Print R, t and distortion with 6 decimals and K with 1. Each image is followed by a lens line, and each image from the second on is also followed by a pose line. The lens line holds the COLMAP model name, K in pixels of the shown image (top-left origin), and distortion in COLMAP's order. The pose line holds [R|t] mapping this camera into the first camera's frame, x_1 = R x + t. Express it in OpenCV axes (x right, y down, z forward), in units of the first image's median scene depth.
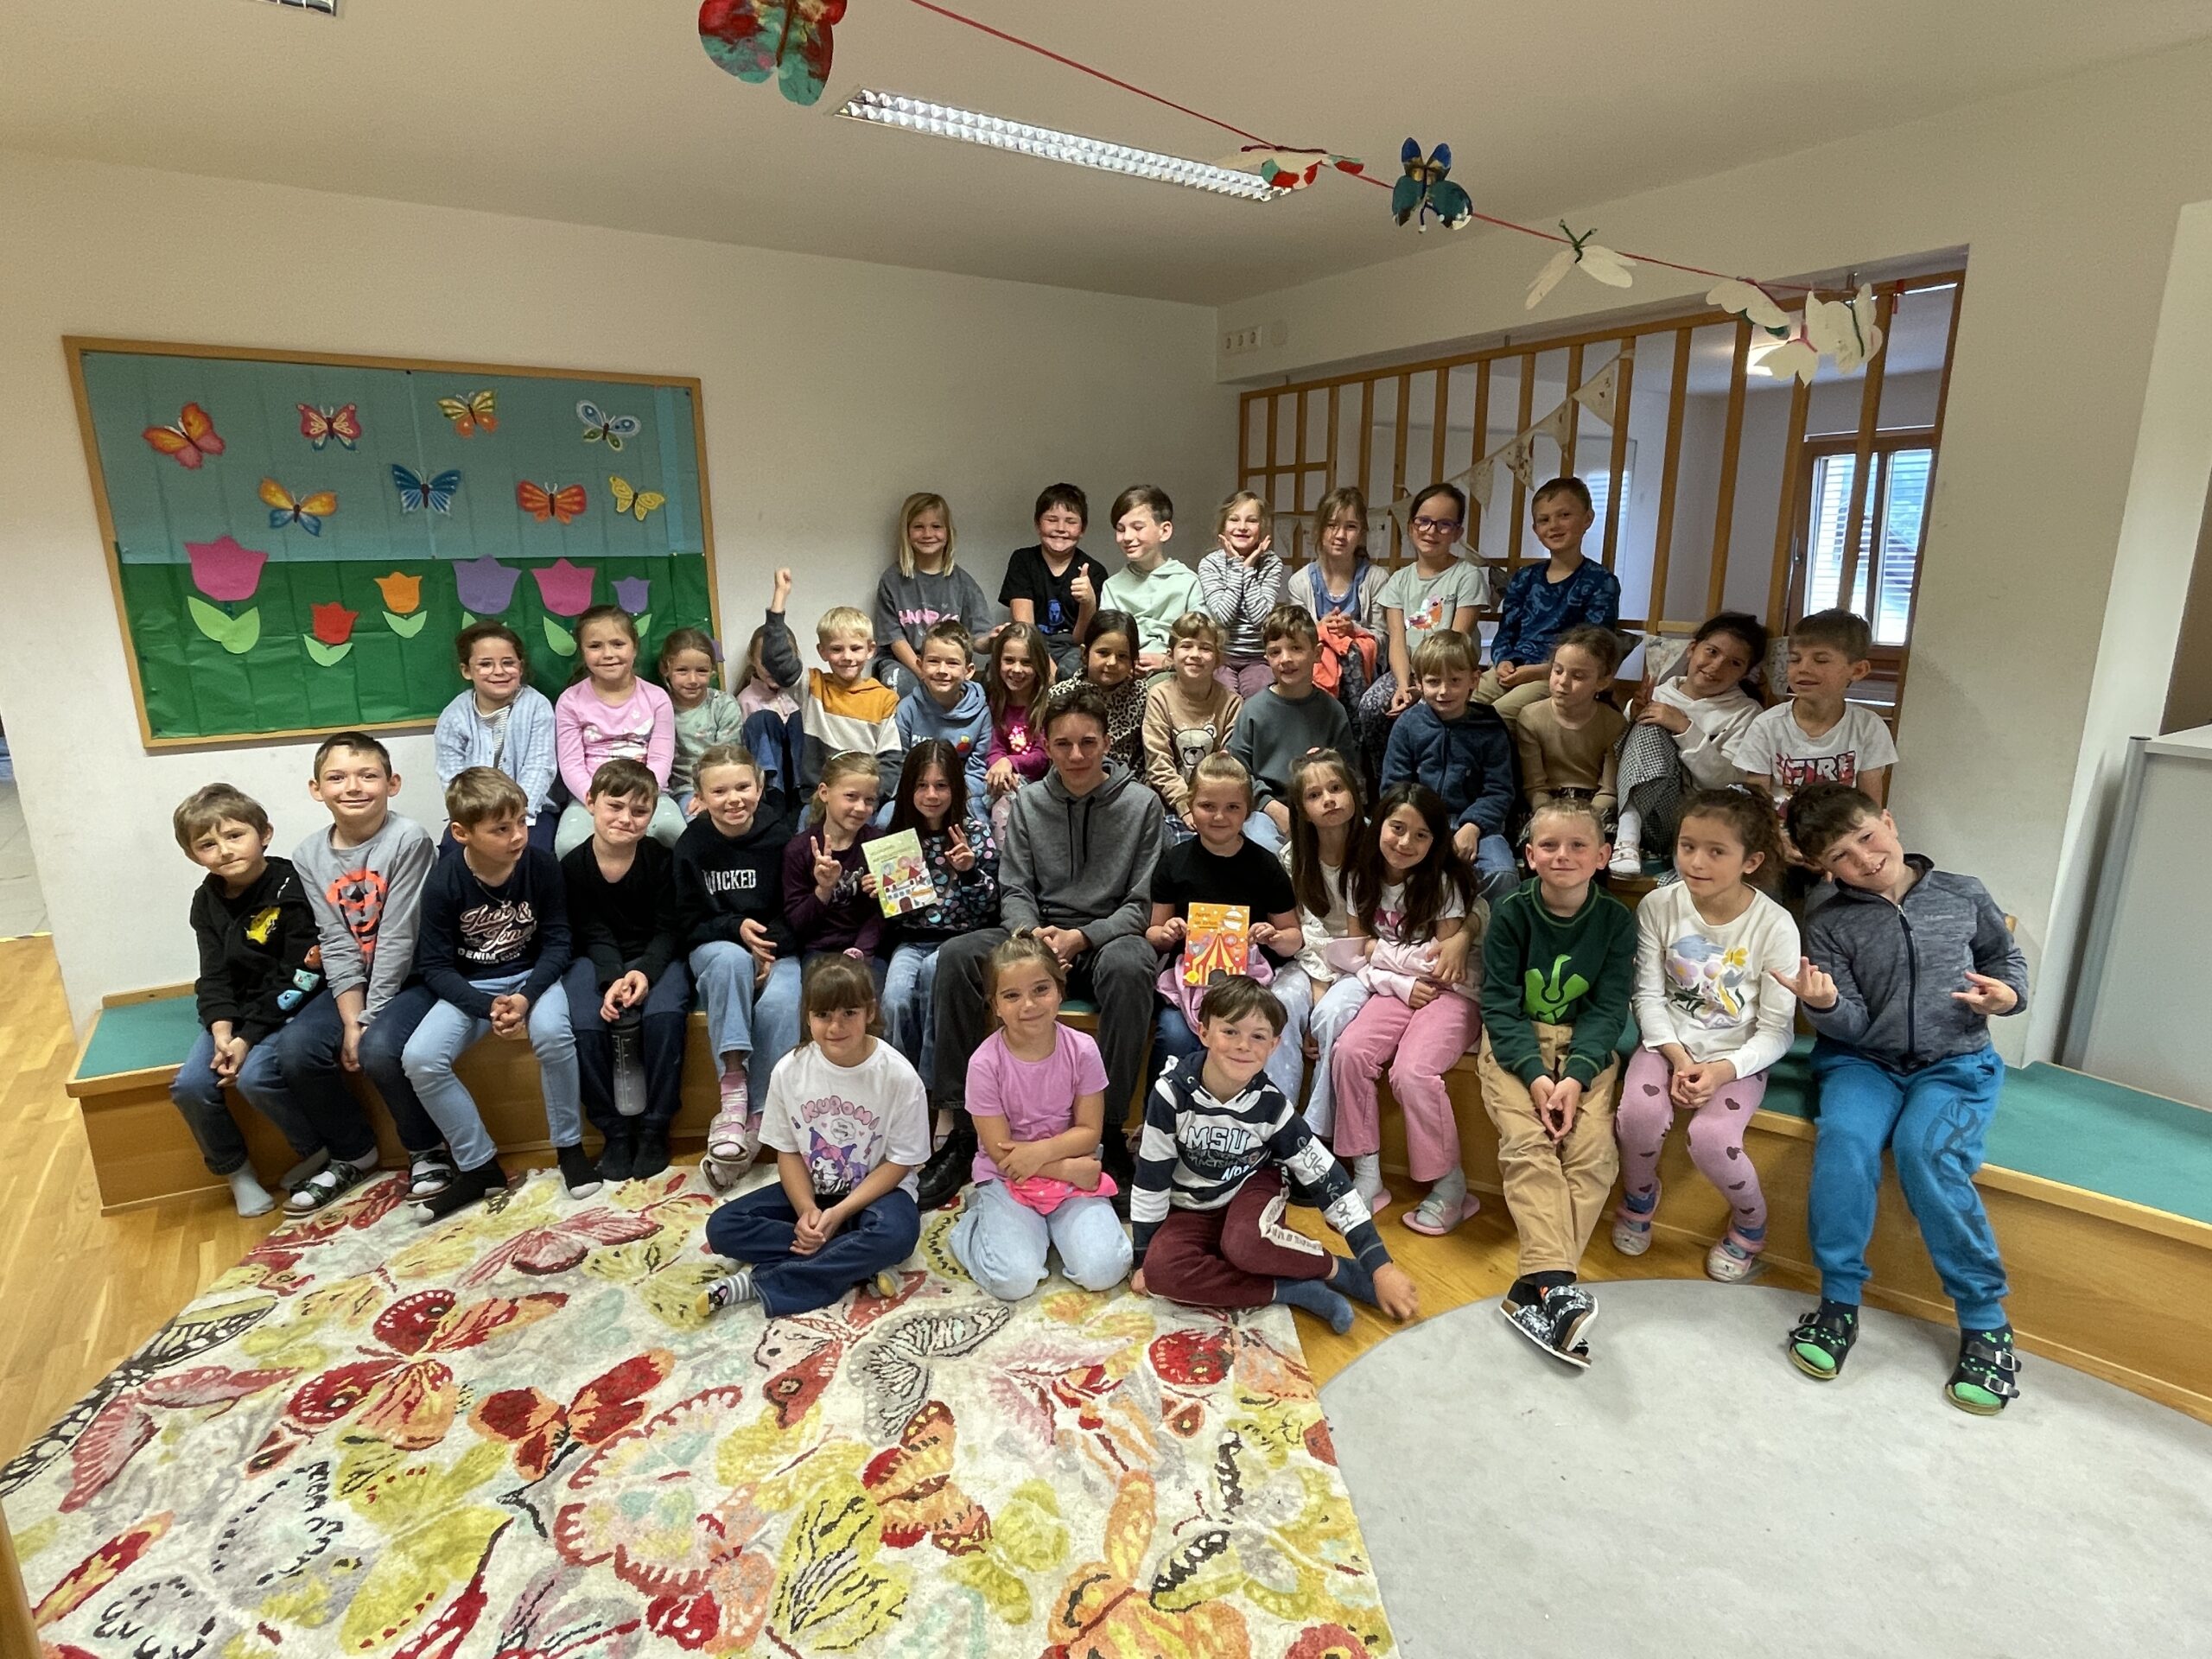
lens RADIAL K [[1179.2, 0, 1100.9], [0, 1179.2, 831.0], [0, 0, 1]] dist [0.001593, -0.000523]
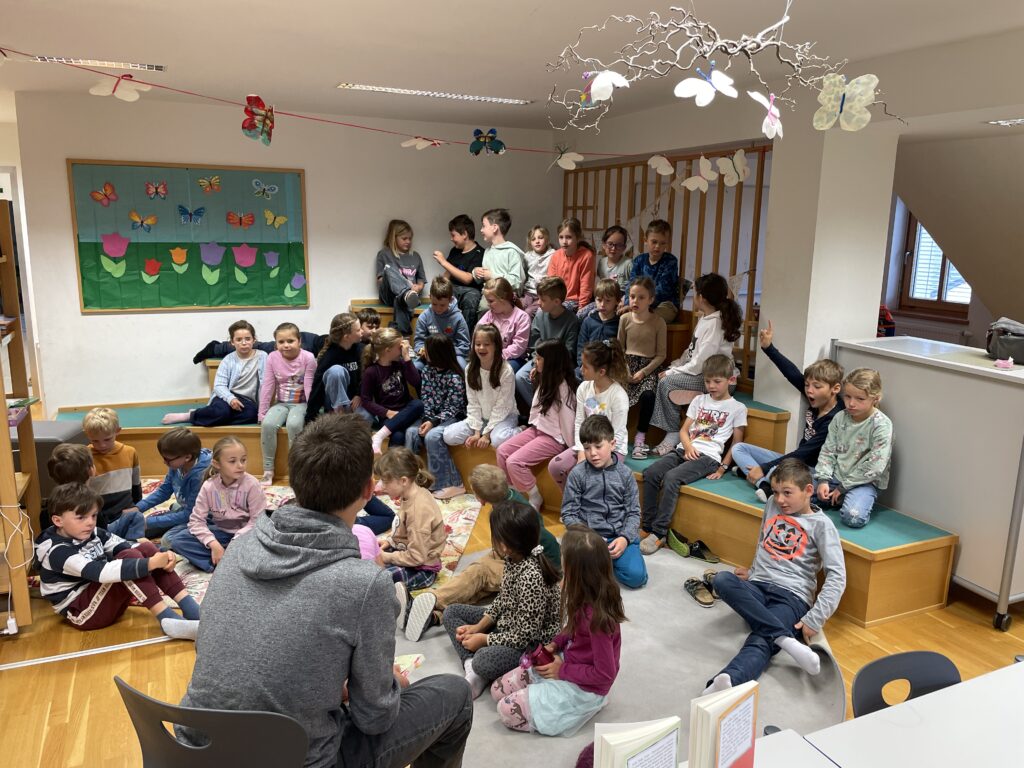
lens RADIAL K [[765.1, 0, 510.9], [0, 765.1, 378.7], [0, 0, 1]] dist [0.080817, -0.098451]
pose [[0.988191, 0.052542, -0.143936, 0.364125], [-0.058071, 0.997717, -0.034480, 0.076272], [0.141796, 0.042431, 0.988986, -0.530009]]
